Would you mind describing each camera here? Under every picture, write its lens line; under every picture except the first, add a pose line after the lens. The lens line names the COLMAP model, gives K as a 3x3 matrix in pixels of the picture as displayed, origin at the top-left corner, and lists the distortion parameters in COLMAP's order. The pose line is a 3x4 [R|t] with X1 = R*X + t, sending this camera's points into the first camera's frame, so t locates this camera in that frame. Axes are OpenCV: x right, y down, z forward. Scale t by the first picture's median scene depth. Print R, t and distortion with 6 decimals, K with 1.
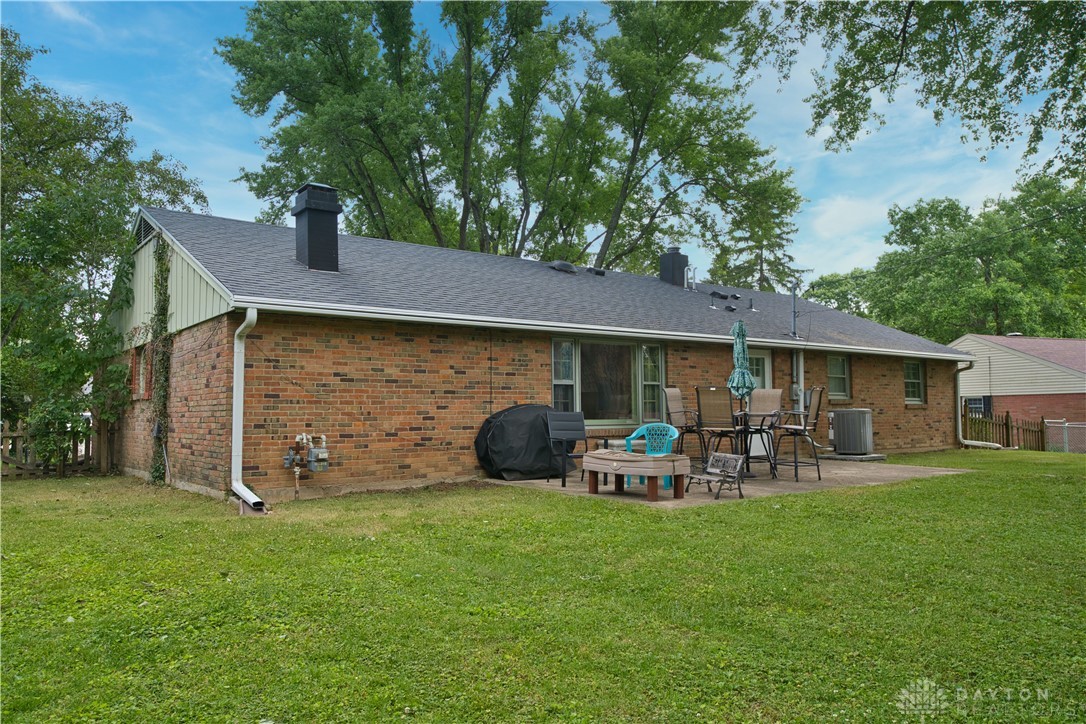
lens RADIAL K [[774.0, 0, 547.2], [0, 774.0, 363.3], [0, 0, 1]] dist [0.011484, 0.016766]
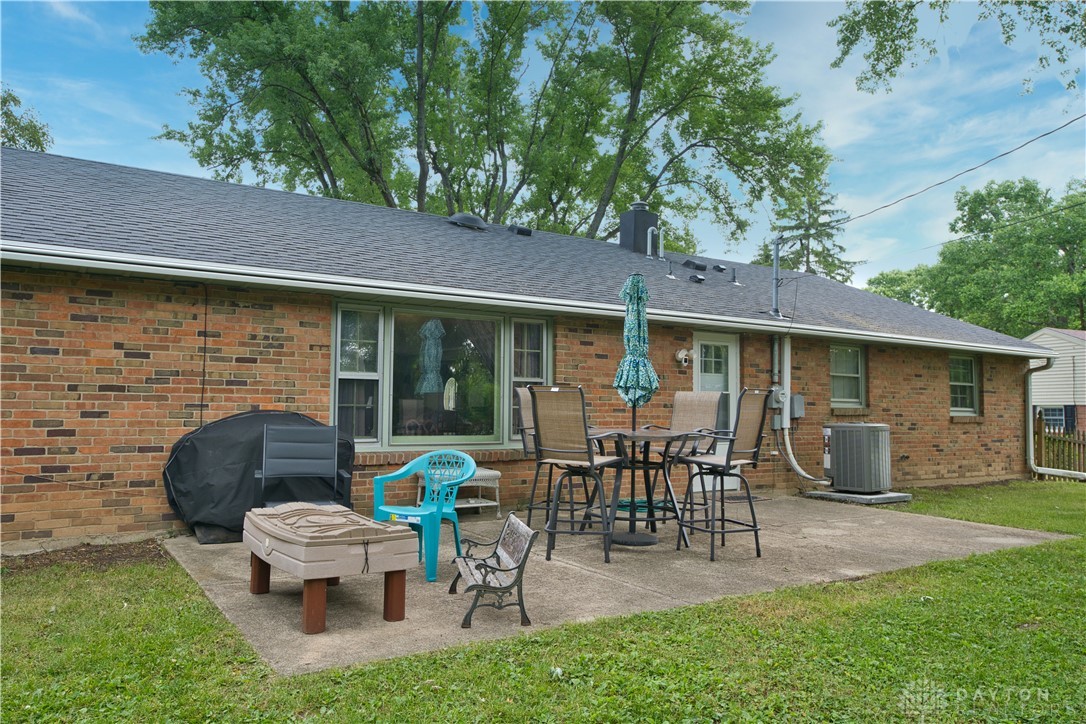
lens RADIAL K [[774.0, 0, 538.8], [0, 774.0, 362.6], [0, 0, 1]] dist [0.011484, 0.016766]
pose [[0.996656, 0.012460, -0.080759, 0.172249], [-0.012515, 0.999922, -0.000168, 0.009979], [0.080751, 0.001178, 0.996734, 0.314235]]
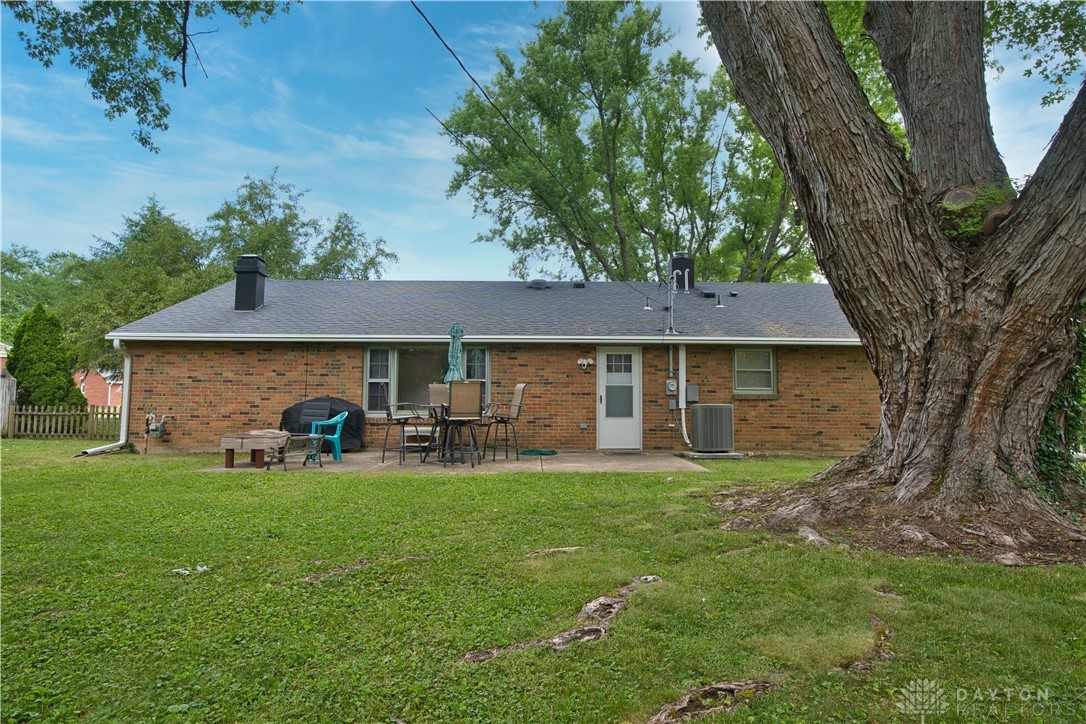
lens RADIAL K [[639.1, 0, 544.2], [0, 639.1, 357.6], [0, 0, 1]] dist [-0.016635, 0.000939]
pose [[0.805955, -0.038398, -0.590731, 0.697293], [0.025214, 0.999215, -0.030549, 0.020687], [0.591440, 0.009727, 0.806290, 0.246694]]
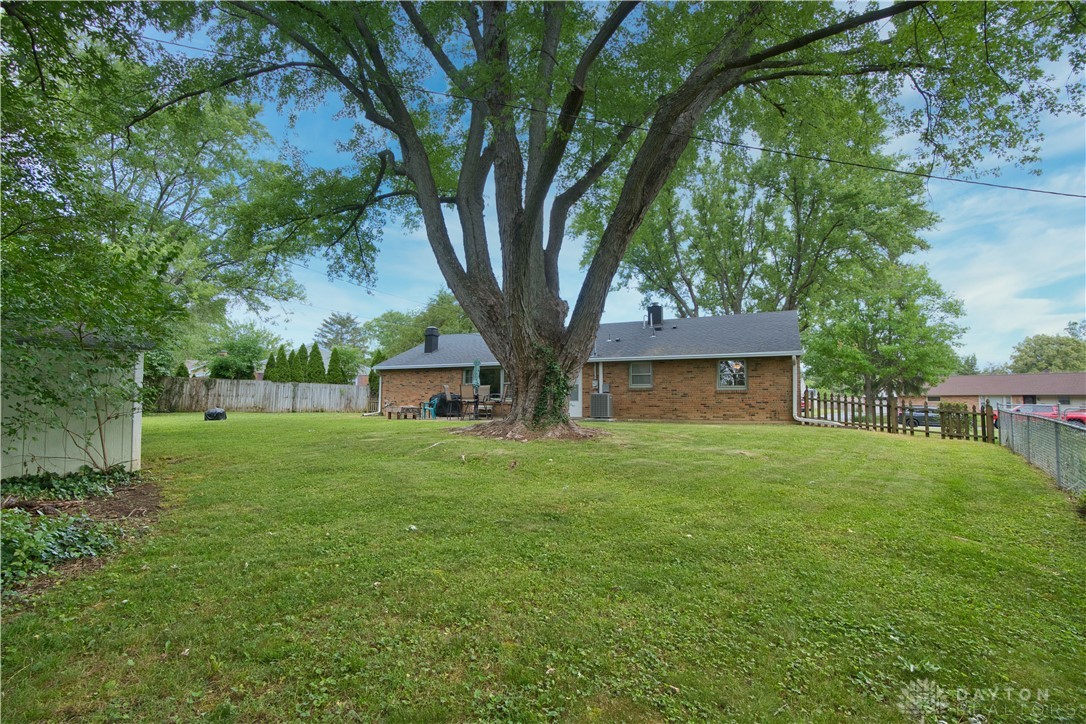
lens RADIAL K [[506.3, 0, 544.3], [0, 506.3, 365.7], [0, 0, 1]] dist [-0.016732, 0.000091]
pose [[0.446445, -0.057431, -0.892966, 1.418384], [0.046940, 0.998067, -0.040723, 0.036391], [0.893579, -0.023735, 0.448278, 0.344049]]
